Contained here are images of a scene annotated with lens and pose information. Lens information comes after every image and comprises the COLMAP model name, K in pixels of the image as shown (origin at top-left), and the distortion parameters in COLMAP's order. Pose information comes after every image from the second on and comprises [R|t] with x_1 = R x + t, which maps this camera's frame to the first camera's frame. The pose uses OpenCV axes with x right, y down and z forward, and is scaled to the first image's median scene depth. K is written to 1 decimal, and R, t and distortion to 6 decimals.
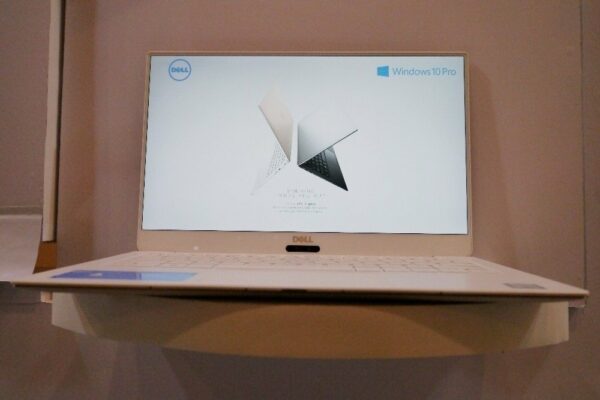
lens RADIAL K [[542.6, 0, 300.0], [0, 542.6, 200.0], [0, 0, 1]] dist [-0.006714, 0.002902]
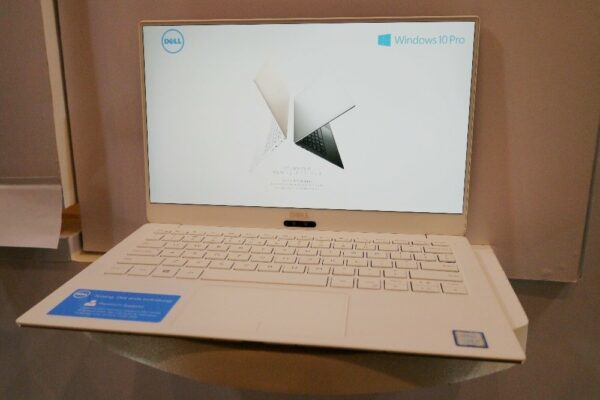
lens RADIAL K [[542.6, 0, 300.0], [0, 542.6, 200.0], [0, 0, 1]] dist [-0.006714, 0.002902]
pose [[0.993464, 0.014496, -0.113224, 0.120451], [0.020808, 0.952286, 0.304498, -0.266042], [0.112236, -0.304864, 0.945760, 0.025290]]
